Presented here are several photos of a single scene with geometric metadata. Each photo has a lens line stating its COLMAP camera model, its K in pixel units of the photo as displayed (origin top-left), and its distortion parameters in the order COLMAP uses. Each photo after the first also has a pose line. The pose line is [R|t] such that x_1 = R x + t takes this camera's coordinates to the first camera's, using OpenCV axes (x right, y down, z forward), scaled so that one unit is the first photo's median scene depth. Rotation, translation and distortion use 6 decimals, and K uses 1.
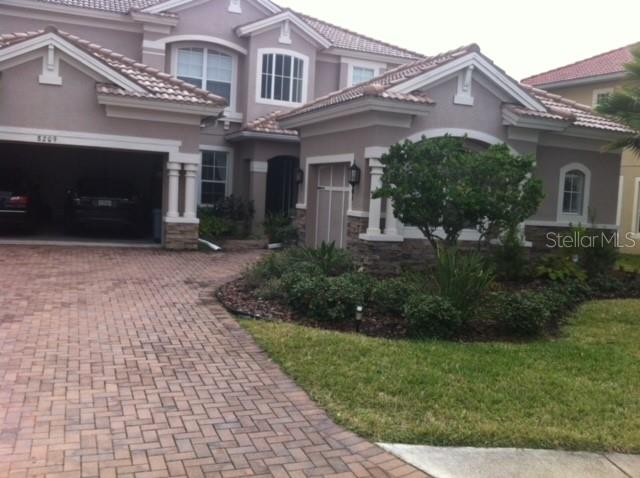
lens RADIAL K [[554.0, 0, 321.6], [0, 554.0, 237.1], [0, 0, 1]] dist [0.011621, 0.001623]
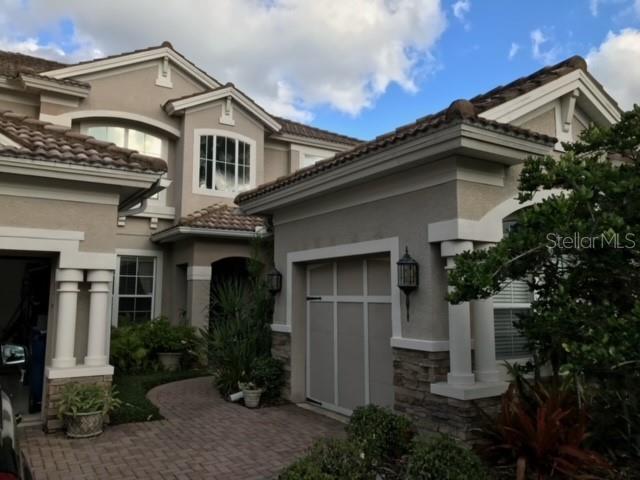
lens RADIAL K [[518.4, 0, 320.2], [0, 518.4, 228.4], [0, 0, 1]] dist [0.037613, -0.023963]
pose [[0.986712, -0.032816, 0.159128, -0.062373], [0.065384, 0.976787, -0.203993, -0.031653], [-0.148740, 0.211686, 0.965953, 0.283820]]
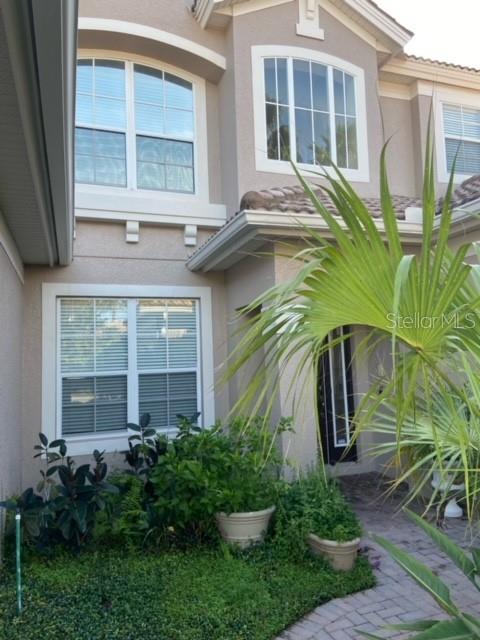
lens RADIAL K [[479.6, 0, 238.1], [0, 479.6, 320.0], [0, 0, 1]] dist [0.009207, -0.055047]
pose [[0.993120, -0.097983, -0.064121, -0.129413], [0.086052, 0.982046, -0.167868, -0.080732], [0.079418, 0.161196, 0.983722, 0.717878]]
